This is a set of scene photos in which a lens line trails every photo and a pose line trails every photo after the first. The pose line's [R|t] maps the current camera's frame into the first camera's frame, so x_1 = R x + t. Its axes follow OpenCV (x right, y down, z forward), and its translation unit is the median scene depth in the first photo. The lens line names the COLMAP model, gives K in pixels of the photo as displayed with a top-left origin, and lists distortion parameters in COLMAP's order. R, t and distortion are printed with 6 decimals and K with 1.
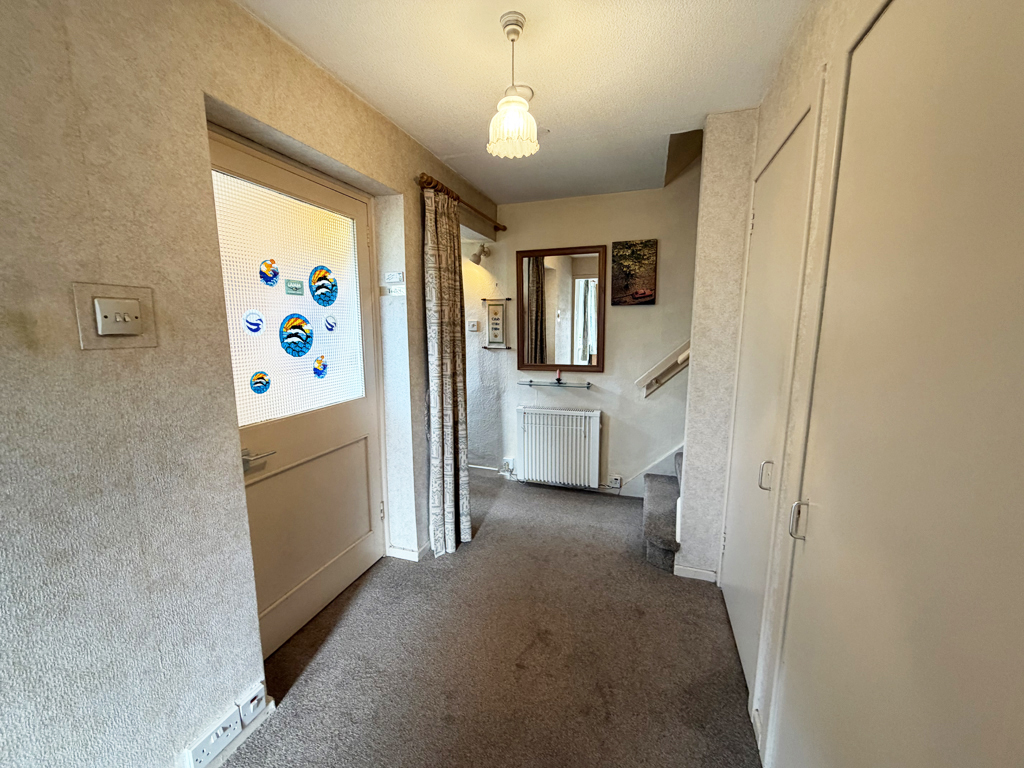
lens RADIAL K [[407.1, 0, 509.7], [0, 407.1, 383.2], [0, 0, 1]] dist [0.000105, -0.000071]
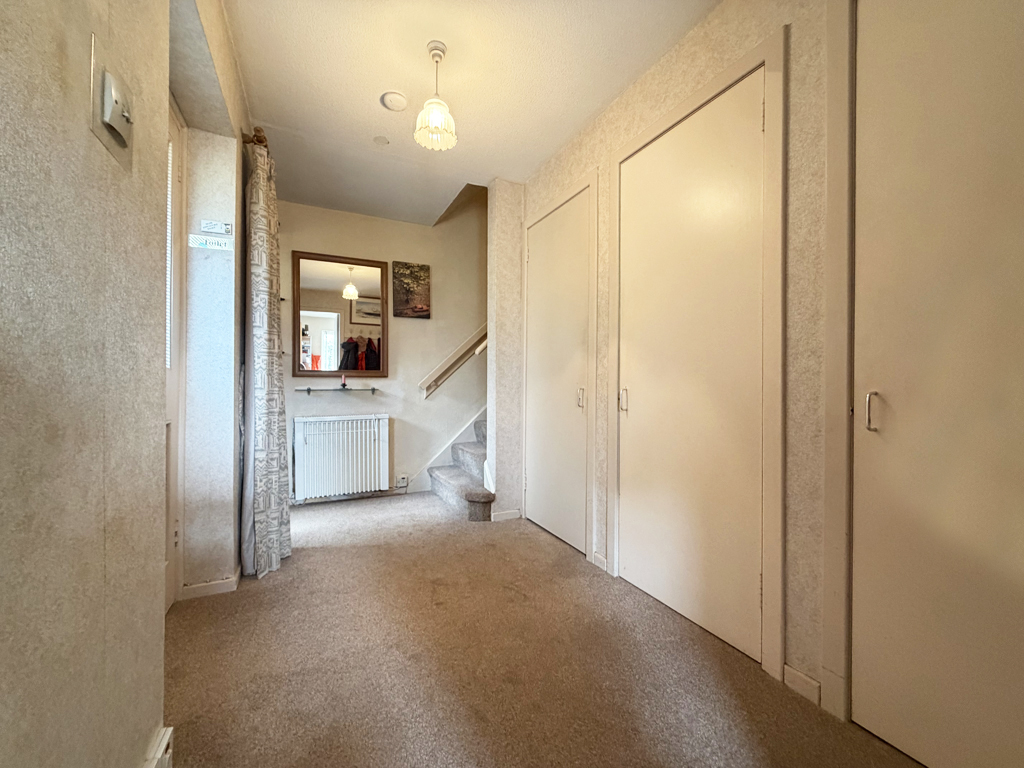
lens RADIAL K [[407.1, 0, 509.7], [0, 407.1, 383.2], [0, 0, 1]] dist [0.000105, -0.000071]
pose [[0.705786, 0.006747, 0.708393, -0.326140], [0.099753, 0.989045, -0.108806, 0.148749], [-0.701367, 0.147457, 0.697381, 0.035188]]
